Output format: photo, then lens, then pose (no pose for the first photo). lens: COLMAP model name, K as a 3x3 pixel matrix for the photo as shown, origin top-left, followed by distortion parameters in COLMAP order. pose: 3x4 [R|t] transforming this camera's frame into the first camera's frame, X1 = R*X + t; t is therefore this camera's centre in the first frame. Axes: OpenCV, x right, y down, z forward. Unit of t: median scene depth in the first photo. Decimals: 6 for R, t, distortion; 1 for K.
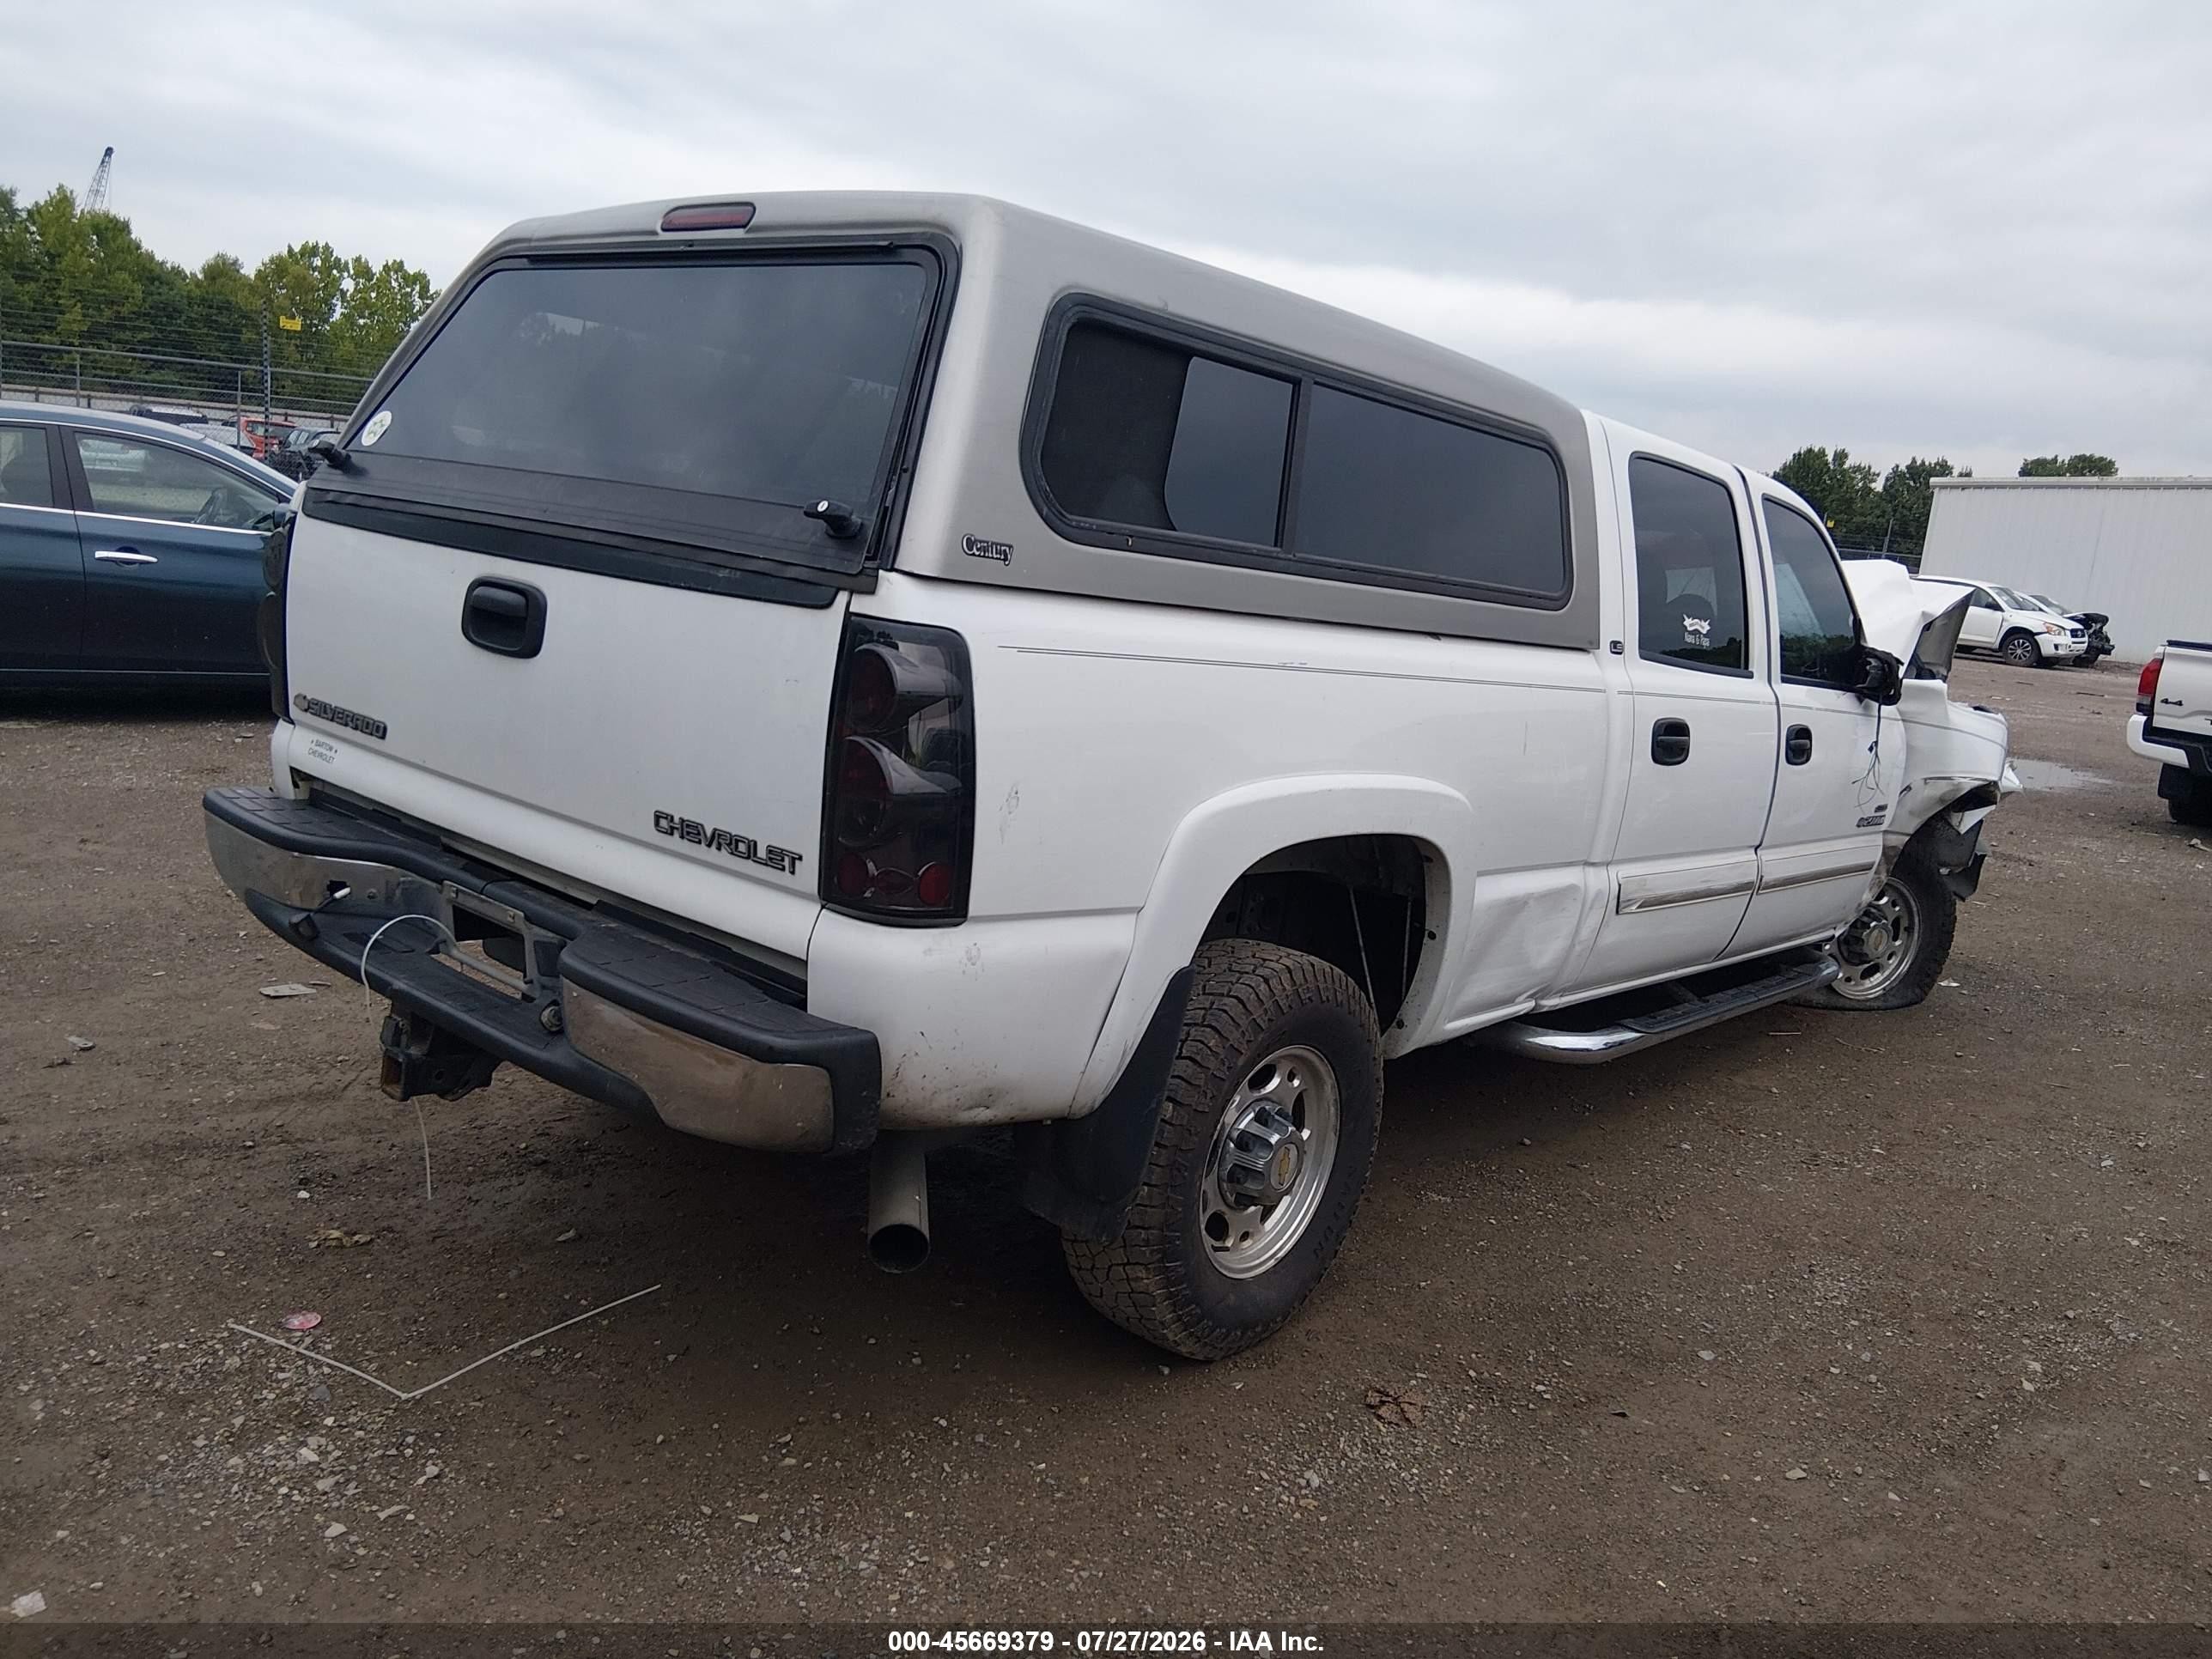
lens RADIAL K [[1676.0, 0, 1111.0], [0, 1676.0, 834.7], [0, 0, 1]] dist [0.069746, -0.106877]
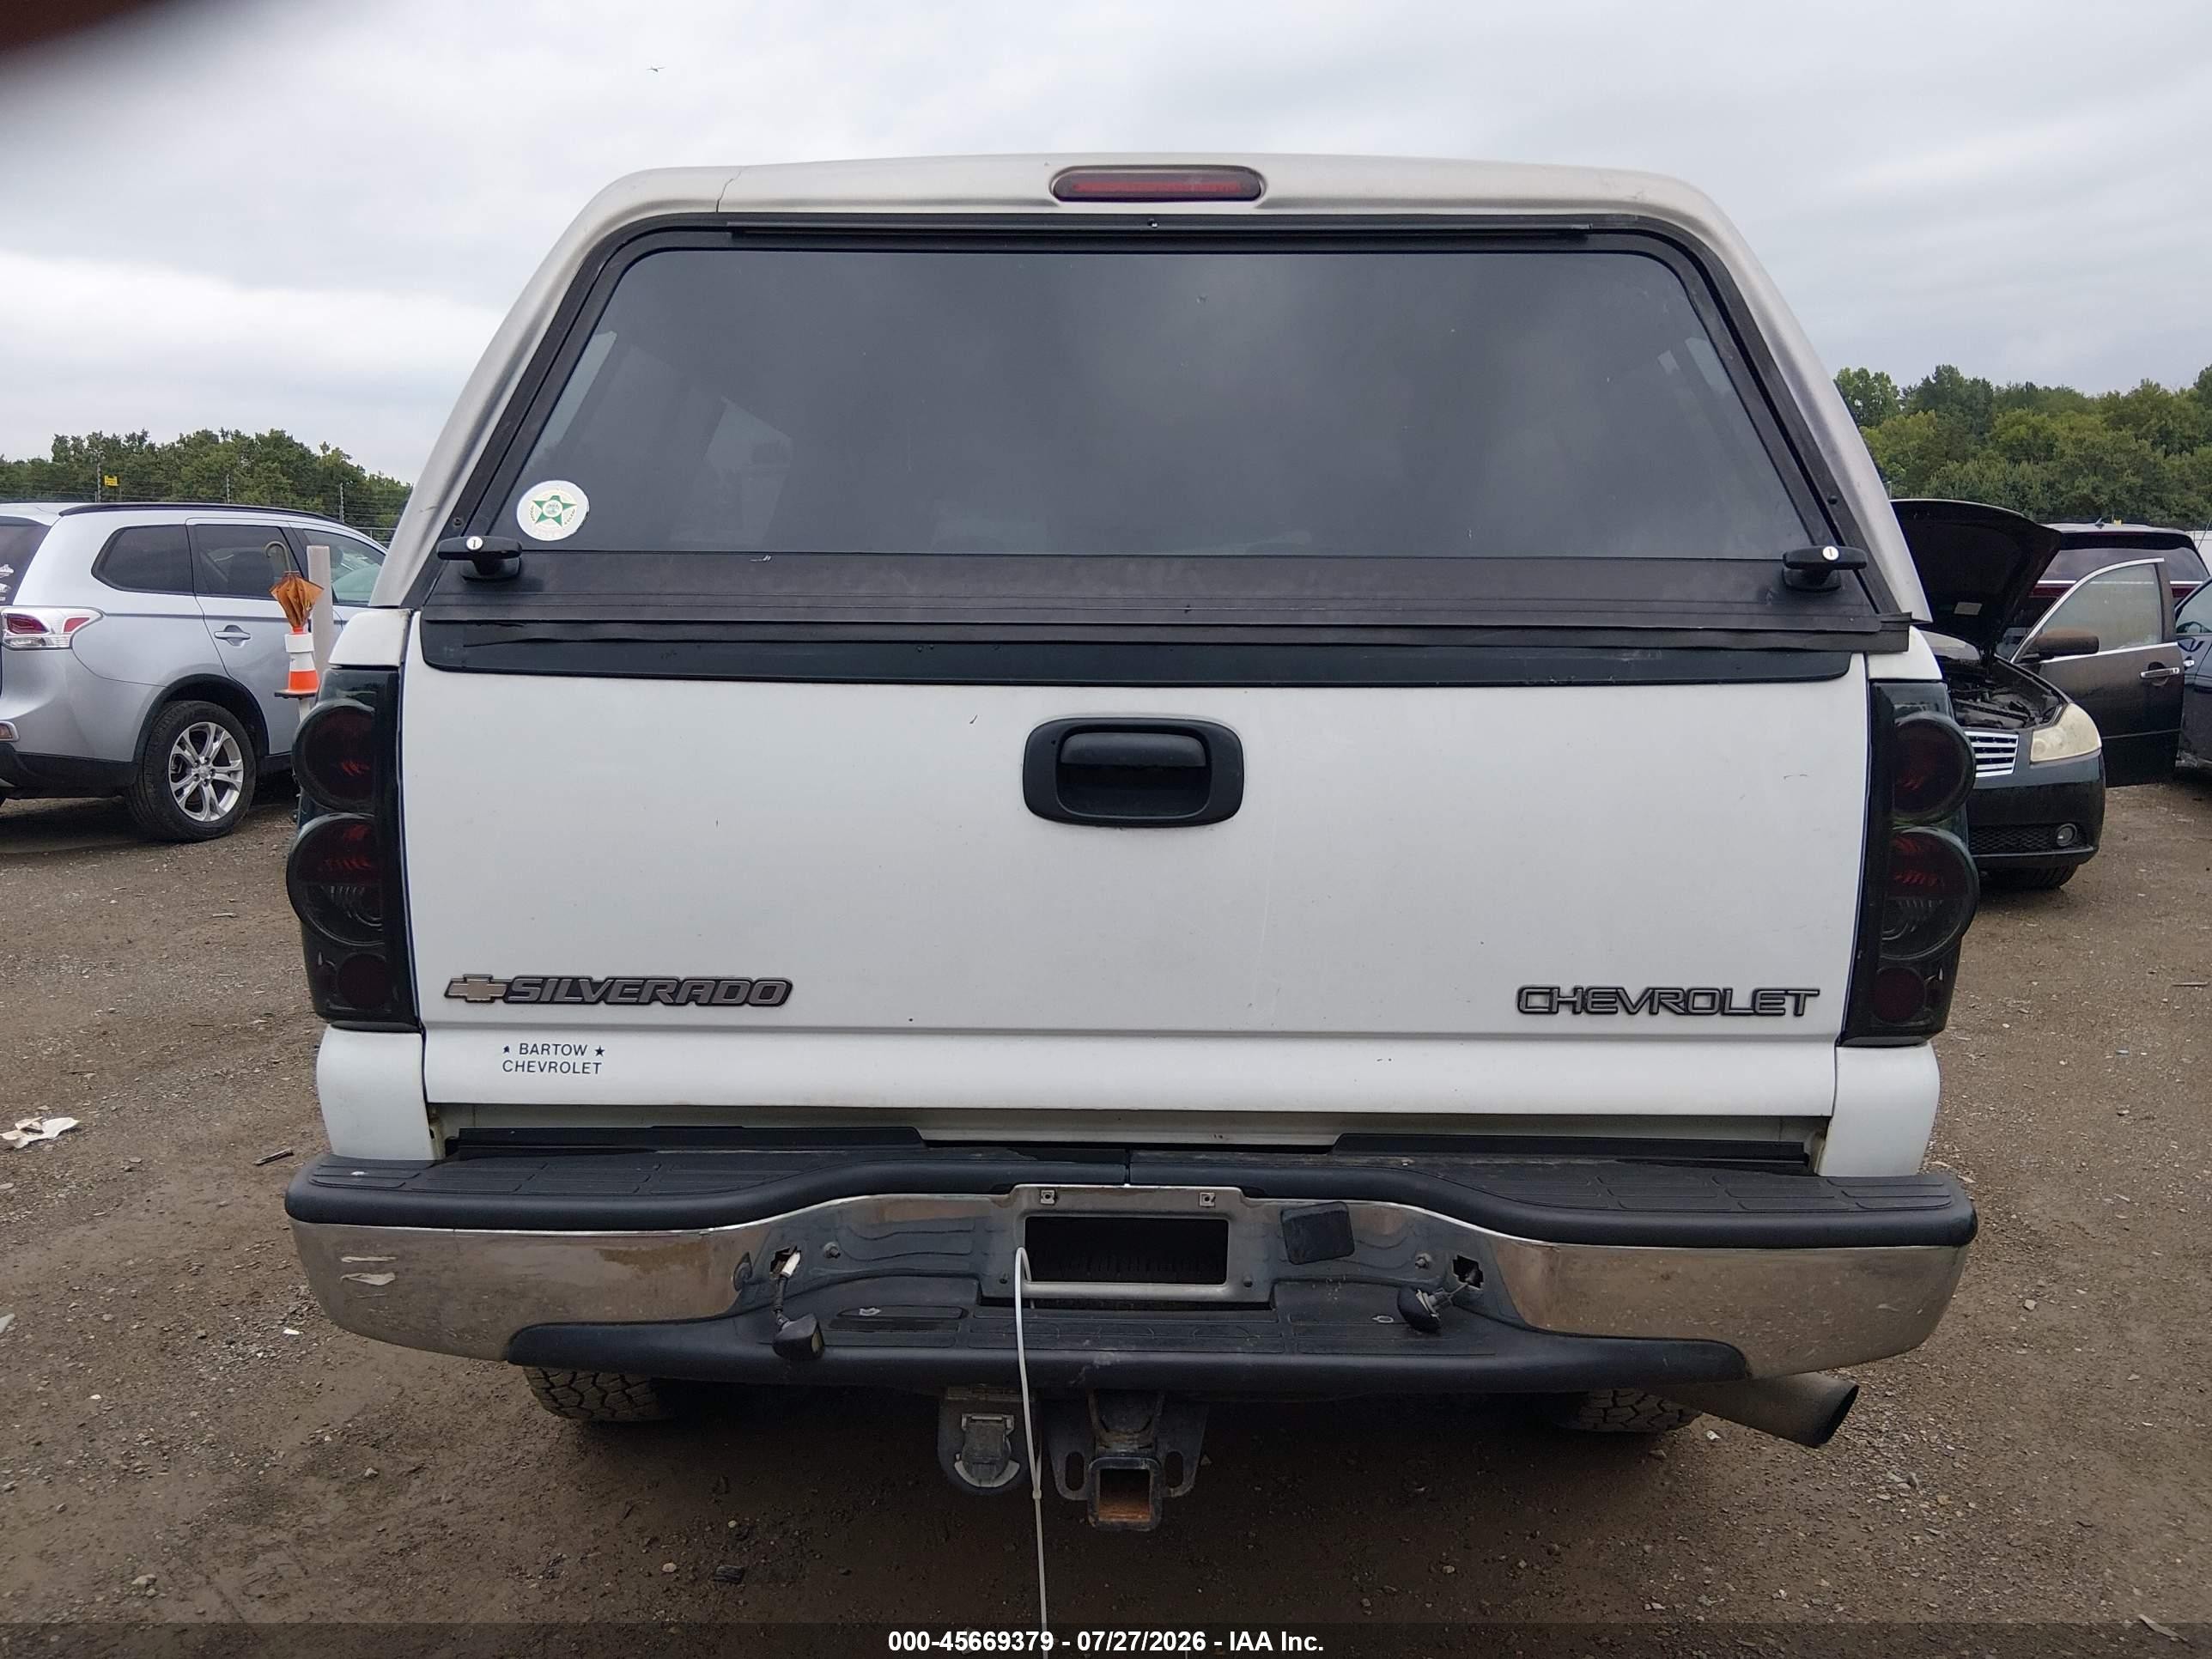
lens RADIAL K [[1676.0, 0, 1111.0], [0, 1676.0, 834.7], [0, 0, 1]] dist [0.069746, -0.106877]
pose [[0.767776, -0.193138, 0.610916, -0.788876], [0.191874, 0.979035, 0.068377, -0.153823], [-0.611314, 0.064721, 0.788737, 0.486004]]
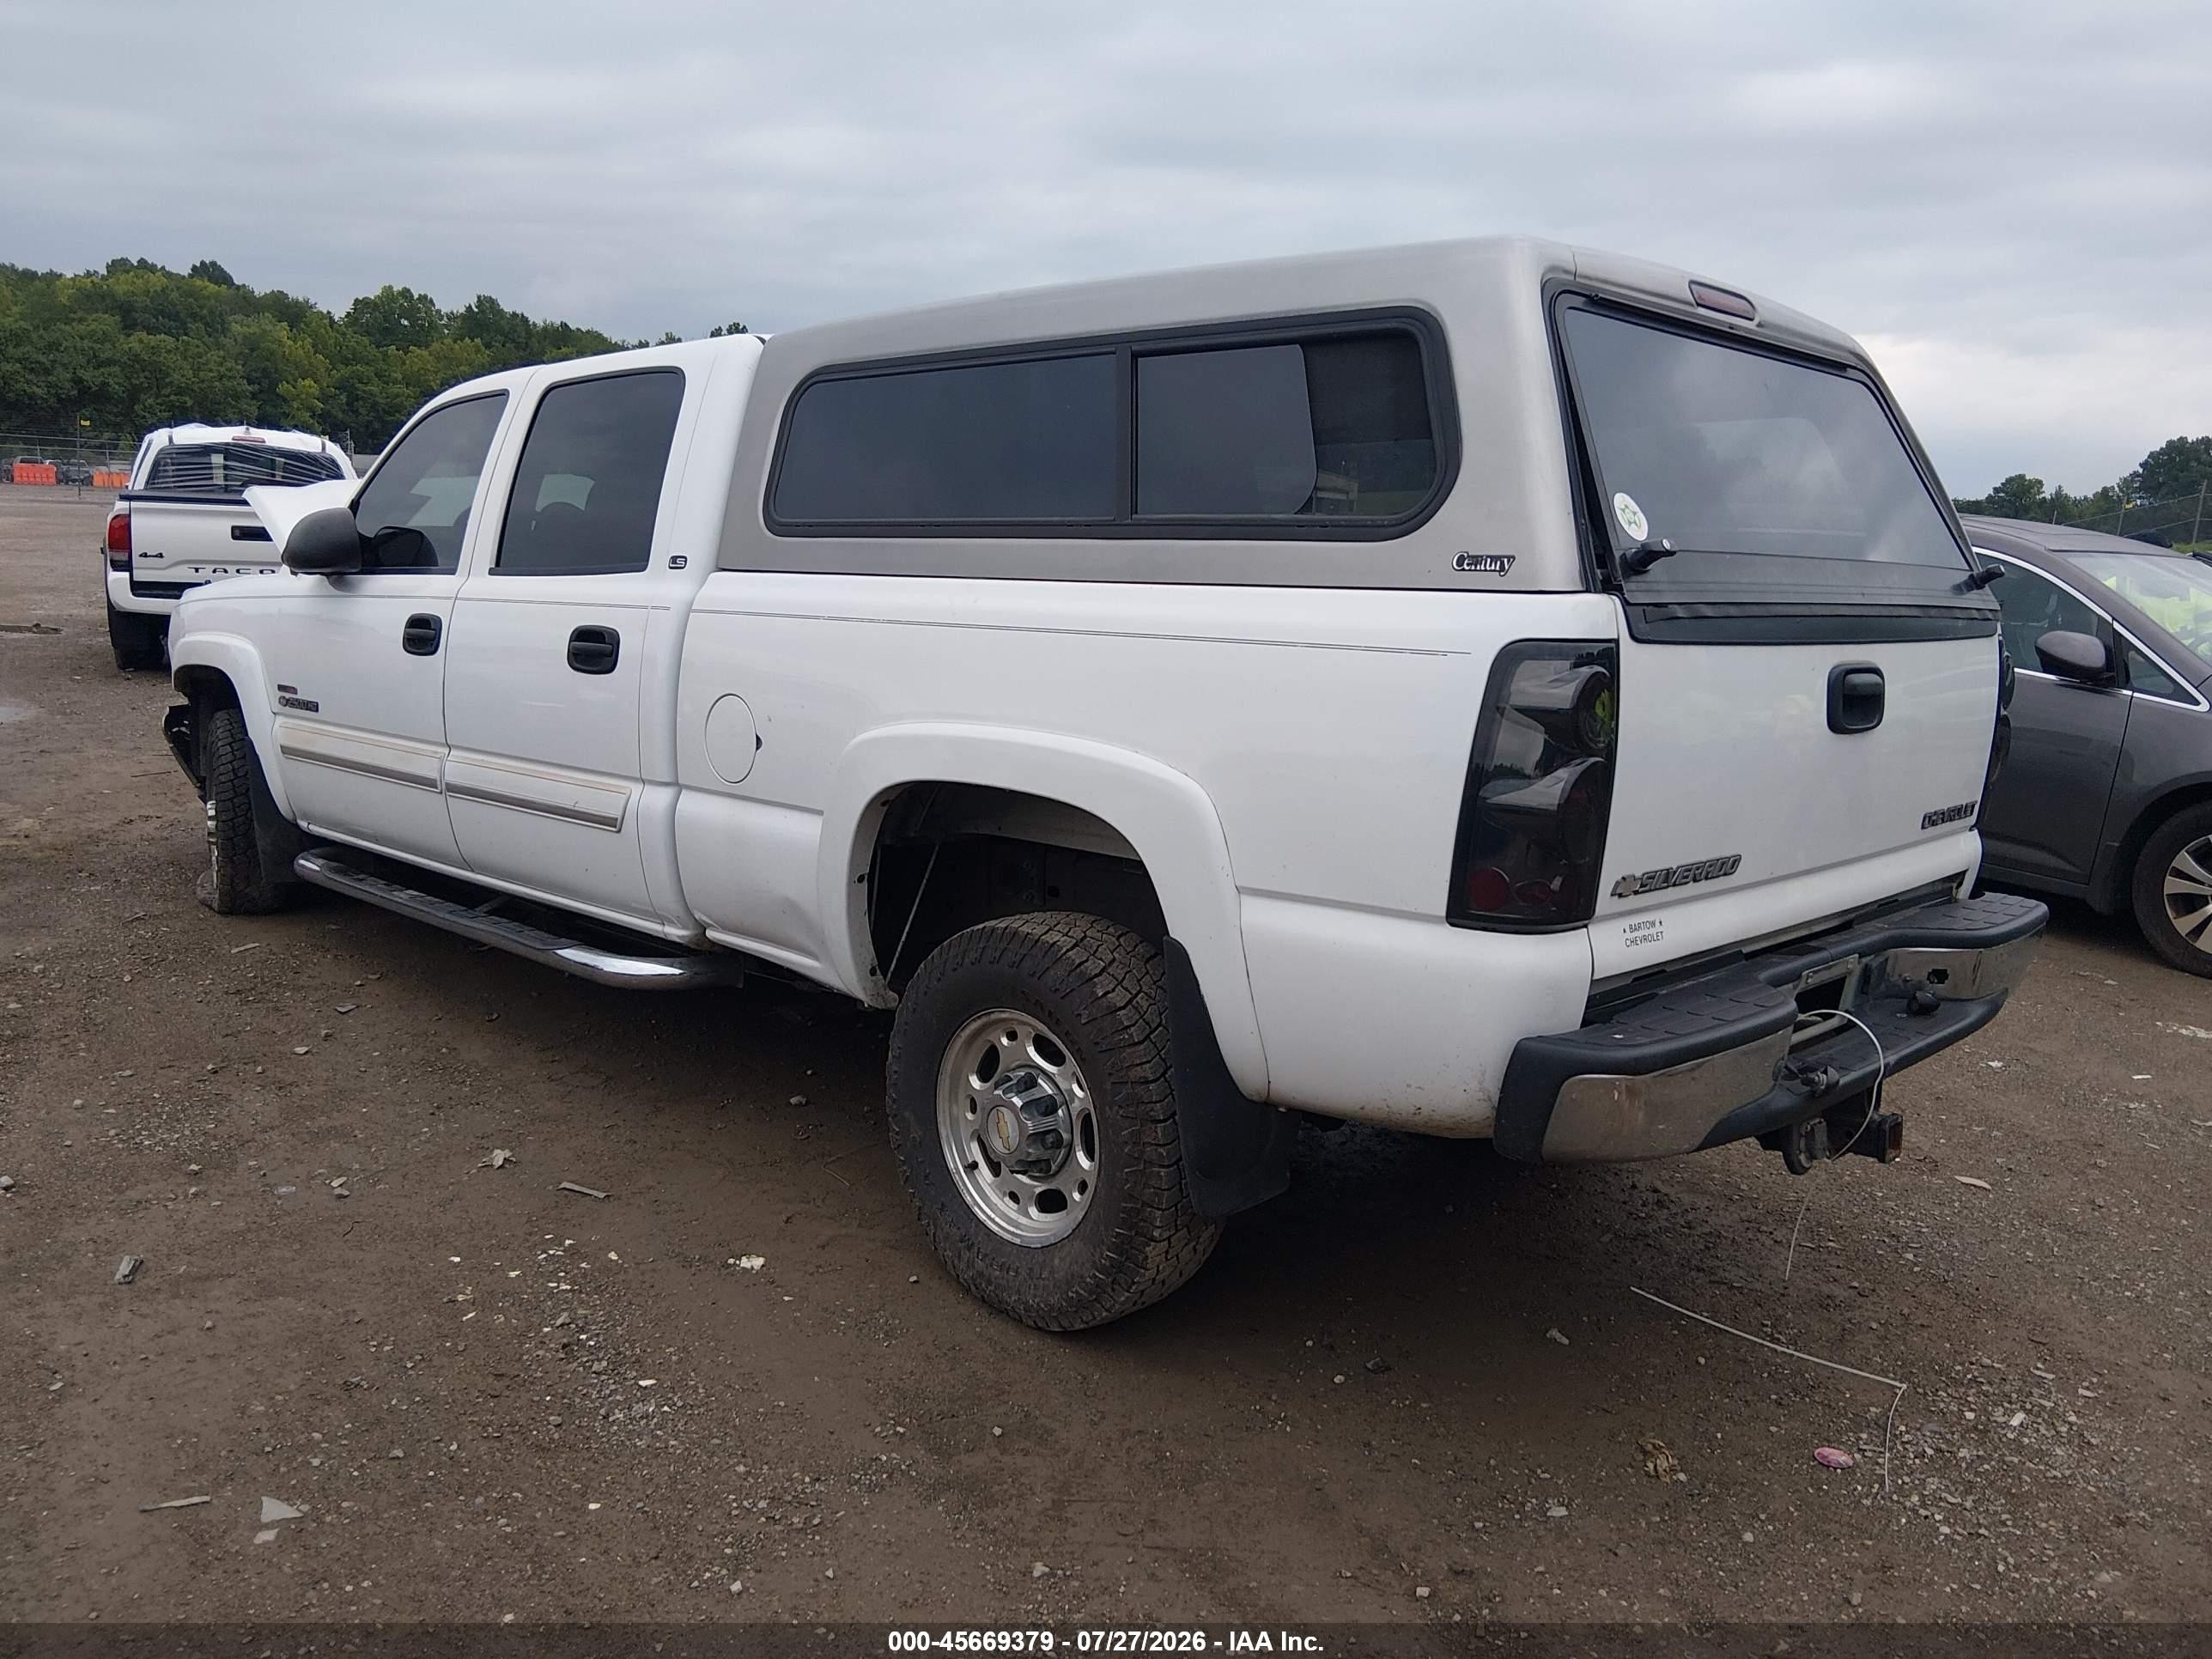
lens RADIAL K [[1690.9, 0, 1100.0], [0, 1690.9, 844.4], [0, 0, 1]] dist [-0.000235, -0.007282]
pose [[0.082978, -0.275935, 0.957588, -1.465150], [0.145913, 0.953910, 0.262231, -0.395603], [-0.985811, 0.117965, 0.119416, 1.373129]]
